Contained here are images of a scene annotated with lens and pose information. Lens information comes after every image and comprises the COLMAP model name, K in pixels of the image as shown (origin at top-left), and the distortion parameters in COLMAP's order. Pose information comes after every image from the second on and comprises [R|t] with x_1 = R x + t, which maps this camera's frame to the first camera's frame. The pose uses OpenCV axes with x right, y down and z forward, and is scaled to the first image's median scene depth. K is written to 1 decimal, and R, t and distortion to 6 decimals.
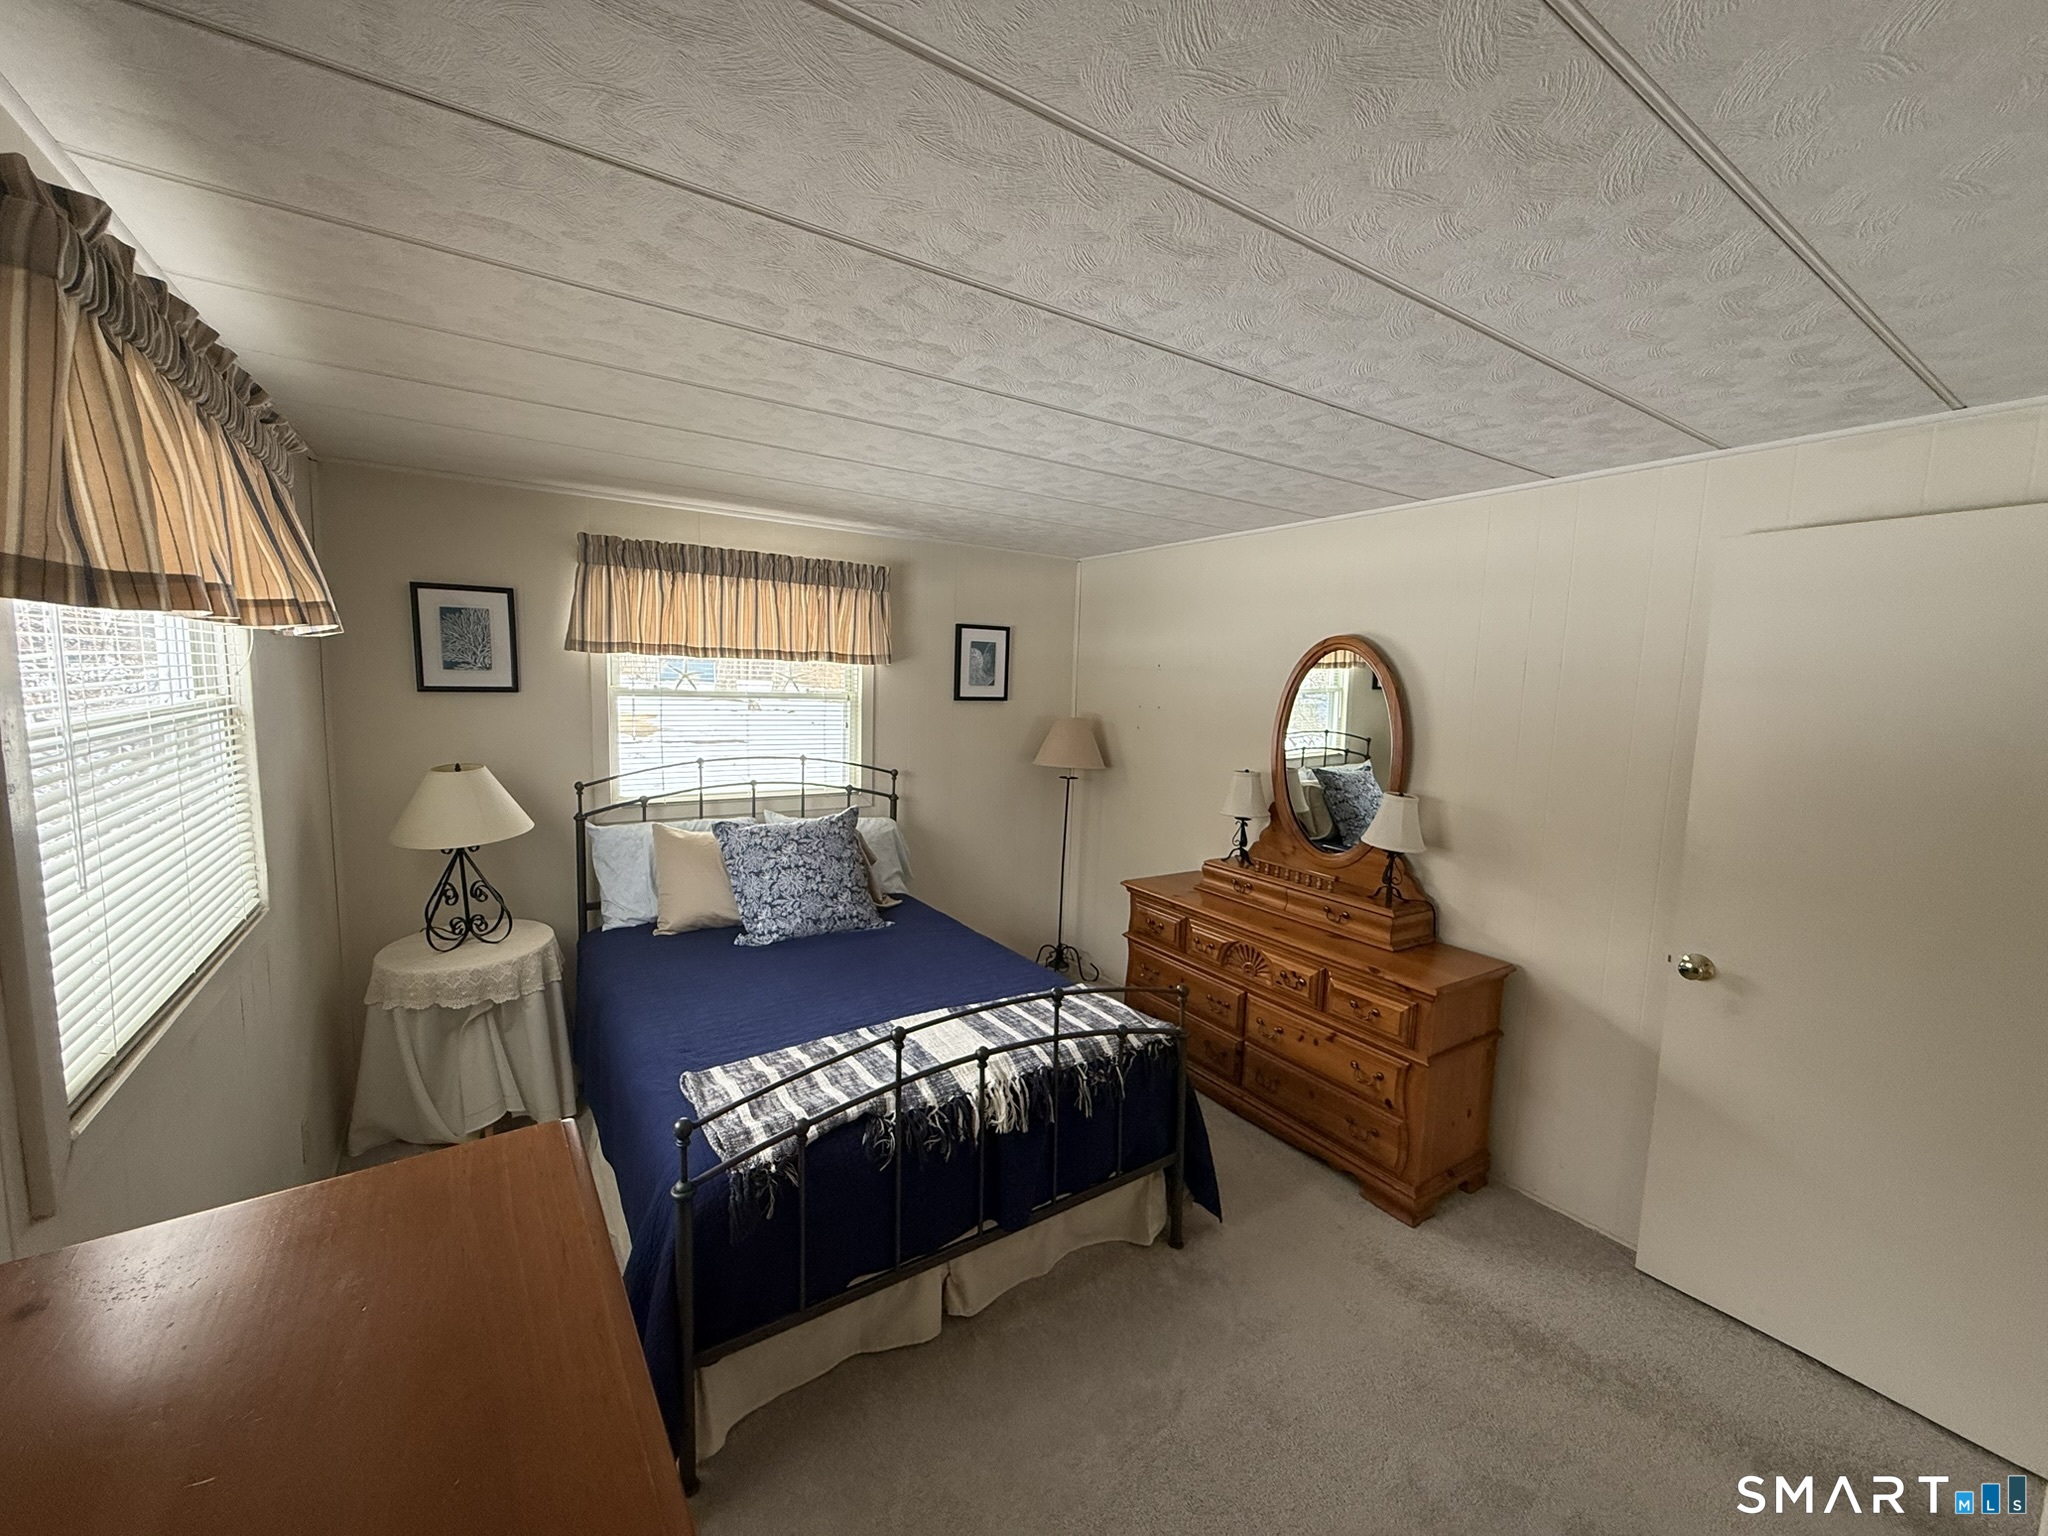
lens RADIAL K [[811.4, 0, 1016.4], [0, 811.4, 770.0], [0, 0, 1]] dist [-0.000301, -0.000079]
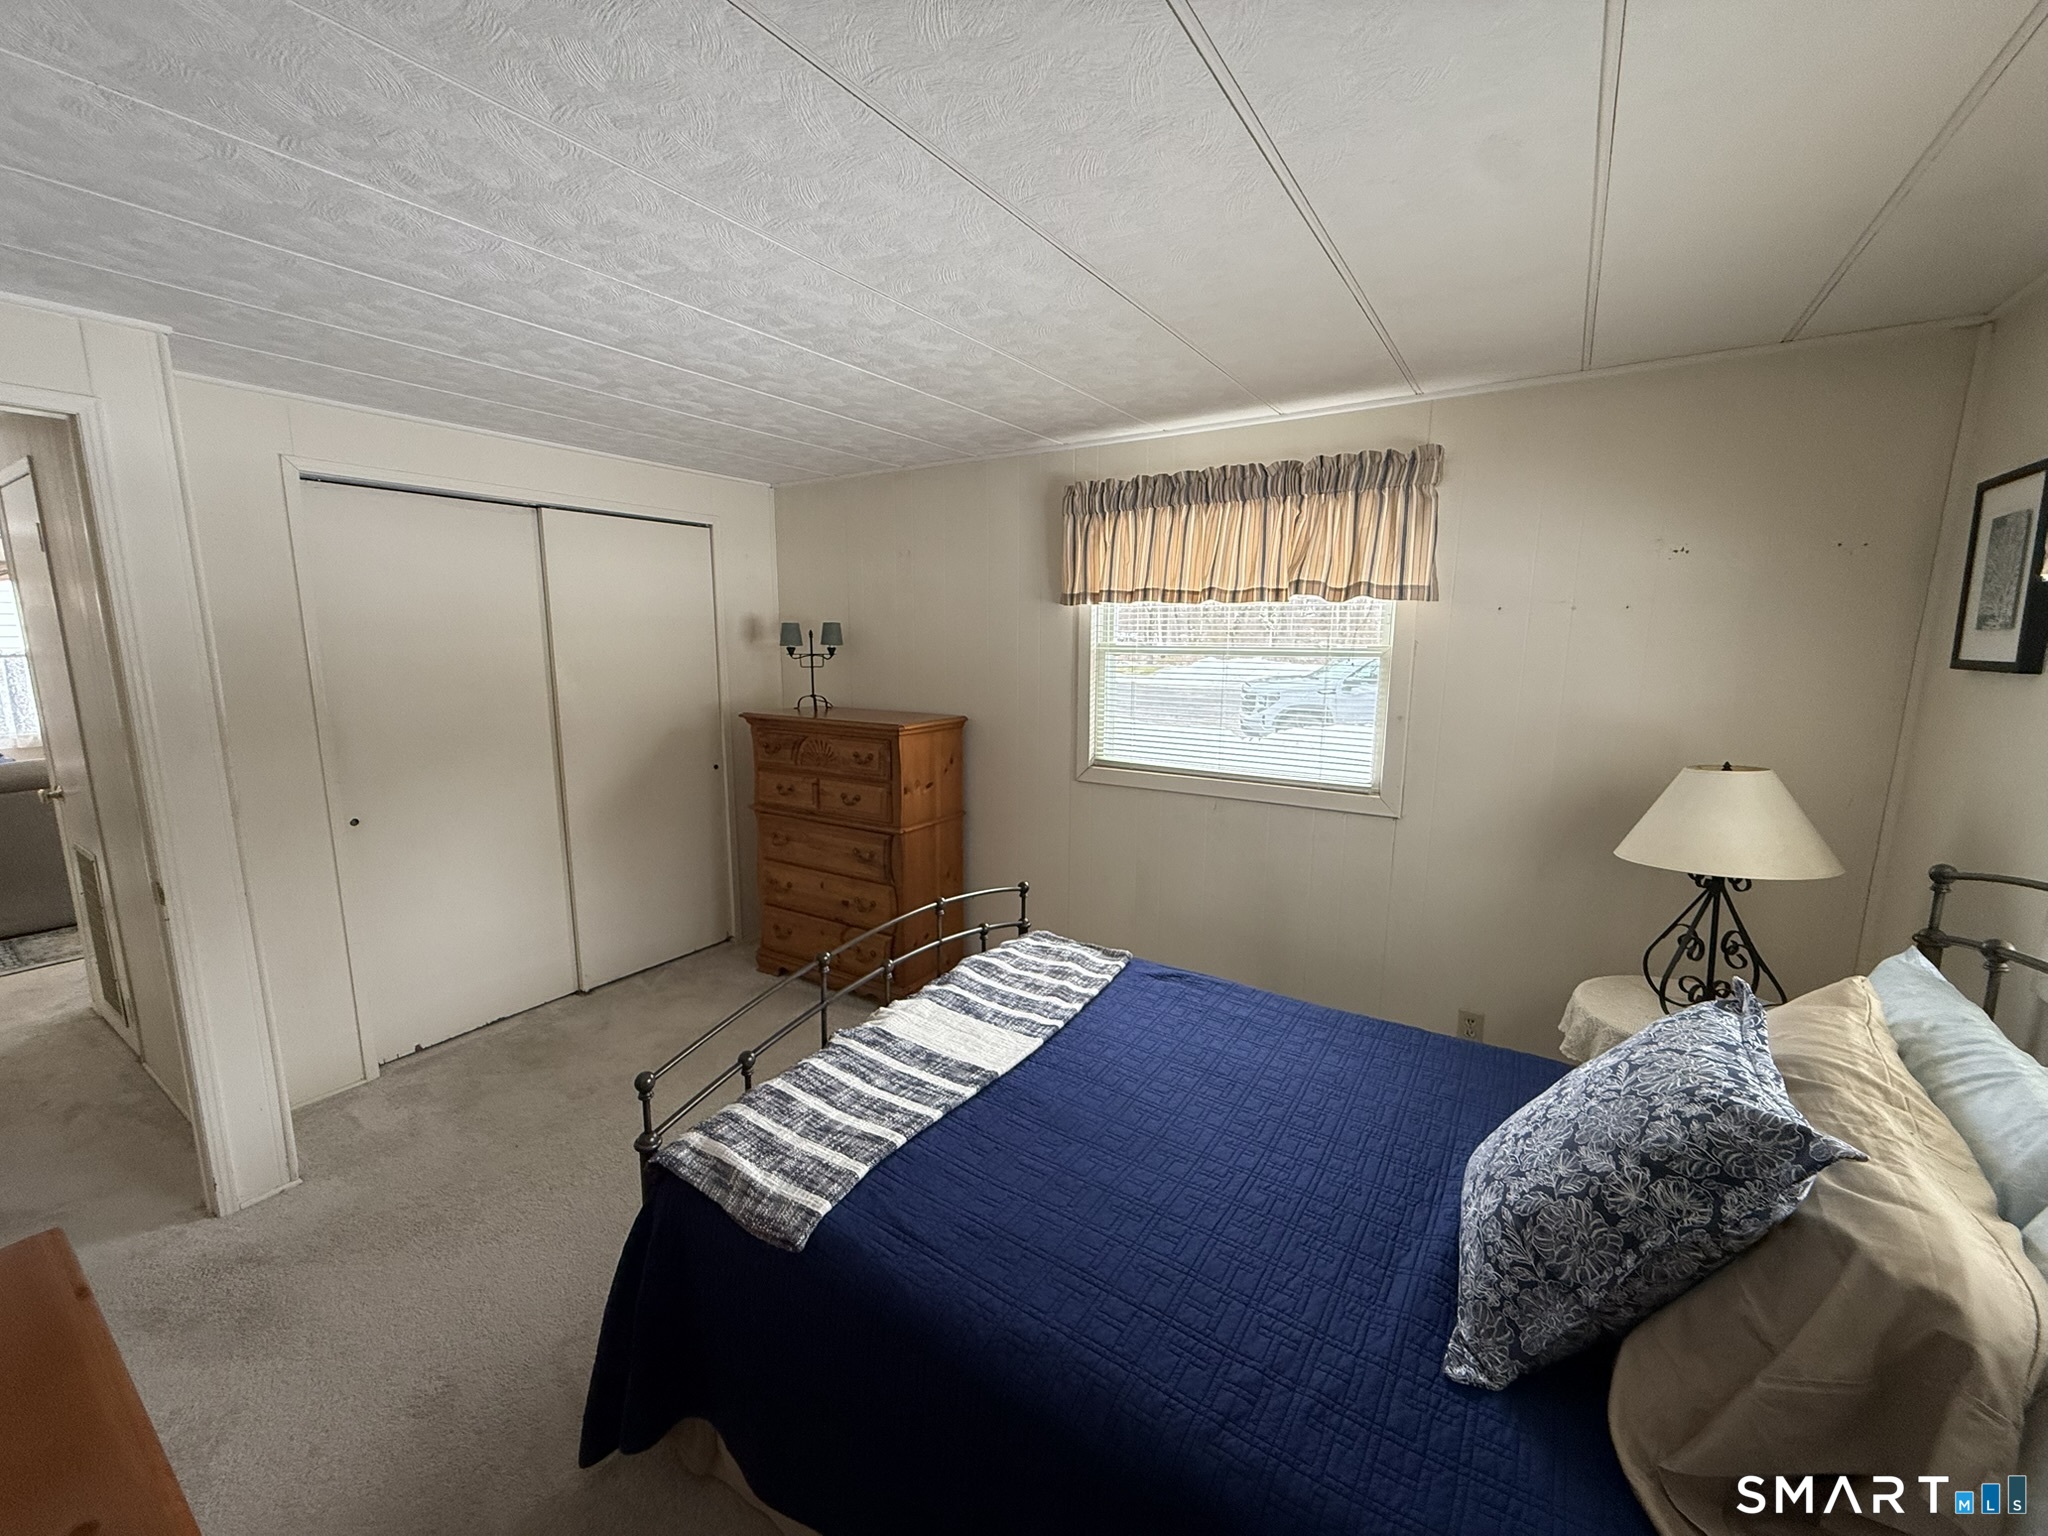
lens RADIAL K [[835.1, 0, 1036.3], [0, 835.1, 760.0], [0, 0, 1]] dist [0.042485, -0.000001]
pose [[-0.913976, 0.040818, -0.403710, 0.138345], [-0.072444, 0.962528, 0.261326, -0.143890], [0.399250, 0.268092, -0.876770, 1.258250]]
